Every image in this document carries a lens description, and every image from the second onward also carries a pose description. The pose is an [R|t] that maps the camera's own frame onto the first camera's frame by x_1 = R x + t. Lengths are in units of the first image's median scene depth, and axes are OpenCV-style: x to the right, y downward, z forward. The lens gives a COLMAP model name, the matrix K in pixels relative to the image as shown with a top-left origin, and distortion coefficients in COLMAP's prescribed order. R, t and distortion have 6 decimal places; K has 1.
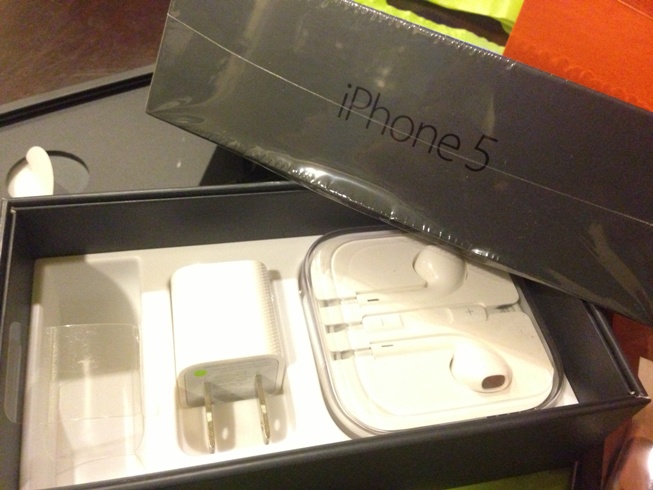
lens RADIAL K [[624.1, 0, 326.5], [0, 624.1, 245.0], [0, 0, 1]] dist [0.005914, 0.002659]
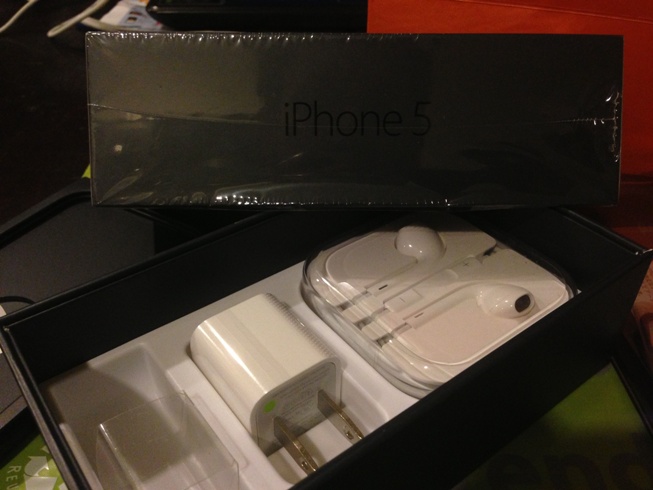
lens RADIAL K [[624.1, 0, 326.5], [0, 624.1, 245.0], [0, 0, 1]] dist [0.005914, 0.002659]
pose [[0.895072, -0.353767, 0.271469, -0.277025], [0.404617, 0.900208, -0.160967, 0.161879], [-0.187434, 0.253918, 0.948891, 0.029192]]
